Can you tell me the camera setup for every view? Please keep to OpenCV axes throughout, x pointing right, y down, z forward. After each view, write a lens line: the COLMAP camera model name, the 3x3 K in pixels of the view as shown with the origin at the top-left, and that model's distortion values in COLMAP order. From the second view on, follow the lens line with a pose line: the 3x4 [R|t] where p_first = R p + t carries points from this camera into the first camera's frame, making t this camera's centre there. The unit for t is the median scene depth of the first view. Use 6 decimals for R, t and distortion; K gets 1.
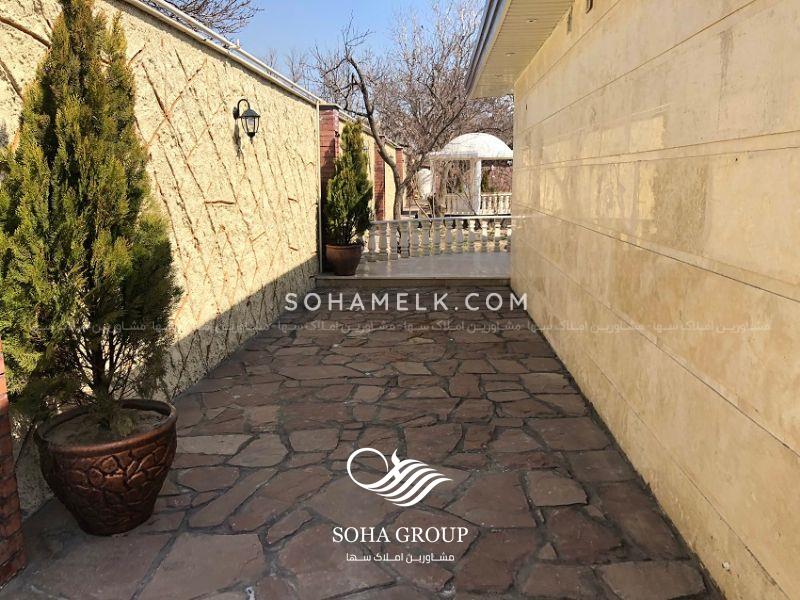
lens RADIAL K [[647.7, 0, 400.8], [0, 647.7, 299.7], [0, 0, 1]] dist [0.017448, -0.005815]
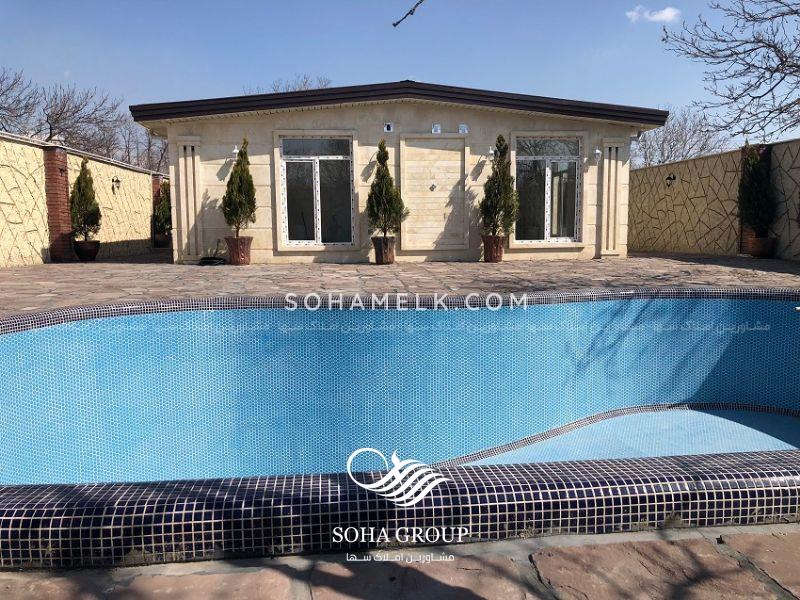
lens RADIAL K [[647.7, 0, 399.7], [0, 647.7, 299.8], [0, 0, 1]] dist [0.017448, -0.005815]
pose [[0.986781, -0.010628, 0.161708, 0.449873], [0.021774, 0.997494, -0.067313, 0.396687], [-0.160587, 0.069945, 0.984540, -1.706780]]
